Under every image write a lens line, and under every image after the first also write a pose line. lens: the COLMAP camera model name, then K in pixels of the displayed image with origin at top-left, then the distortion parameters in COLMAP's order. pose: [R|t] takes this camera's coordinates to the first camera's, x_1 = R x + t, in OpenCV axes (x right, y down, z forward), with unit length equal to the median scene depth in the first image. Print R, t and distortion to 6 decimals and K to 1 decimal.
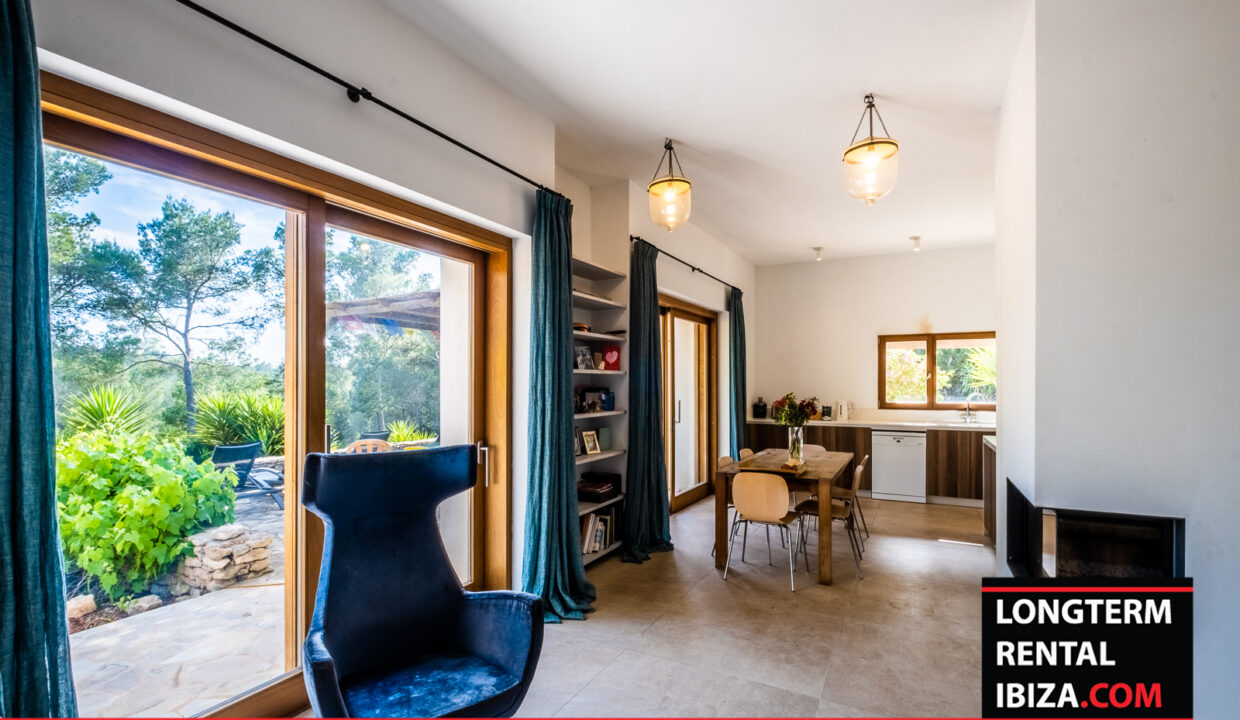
lens RADIAL K [[567.3, 0, 620.1], [0, 567.3, 378.8], [0, 0, 1]] dist [0.001085, -0.000078]
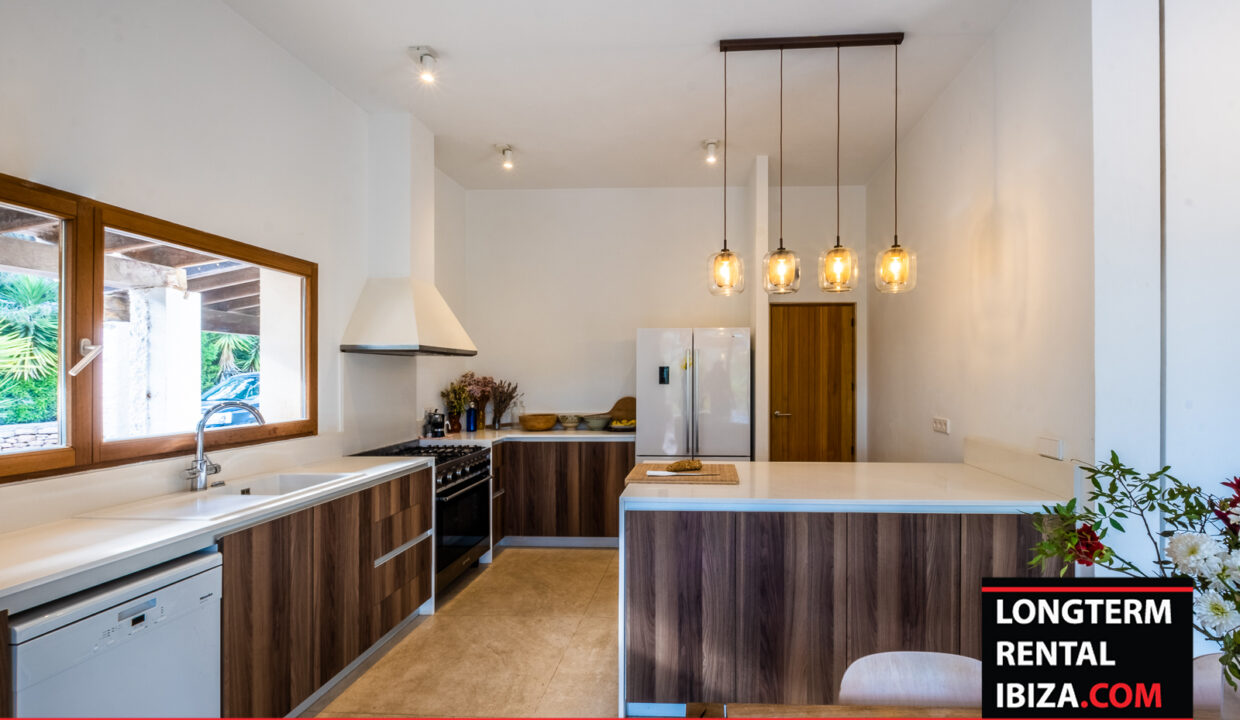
lens RADIAL K [[565.6, 0, 686.1], [0, 565.6, 374.6], [0, 0, 1]] dist [-0.000940, -0.008718]
pose [[-0.420085, 0.003182, 0.907479, 0.172812], [-0.006309, 0.999959, -0.006427, 0.007278], [-0.907463, -0.008426, -0.420048, 0.839648]]
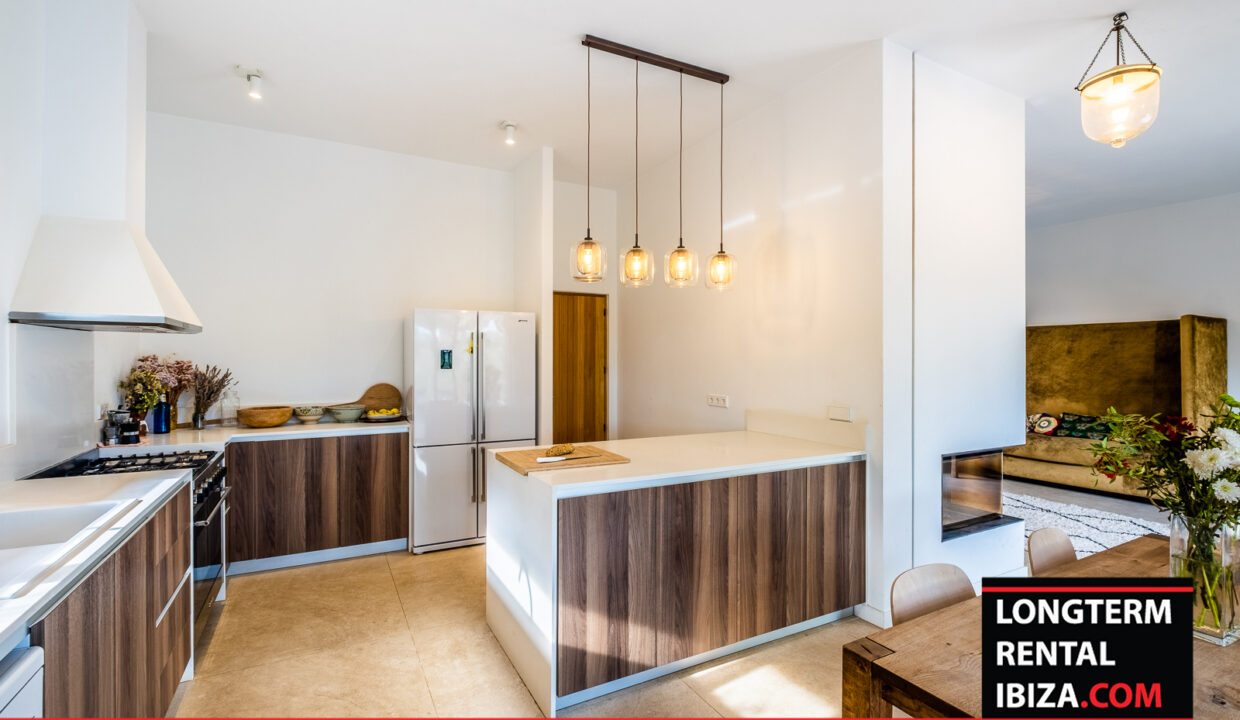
lens RADIAL K [[544.7, 0, 627.0], [0, 544.7, 357.3], [0, 0, 1]] dist [-0.002067, -0.004714]
pose [[-0.825468, 0.003490, 0.564438, 0.275912], [-0.004834, 0.999900, -0.013252, 0.008569], [-0.564428, -0.013668, -0.825369, 0.958648]]
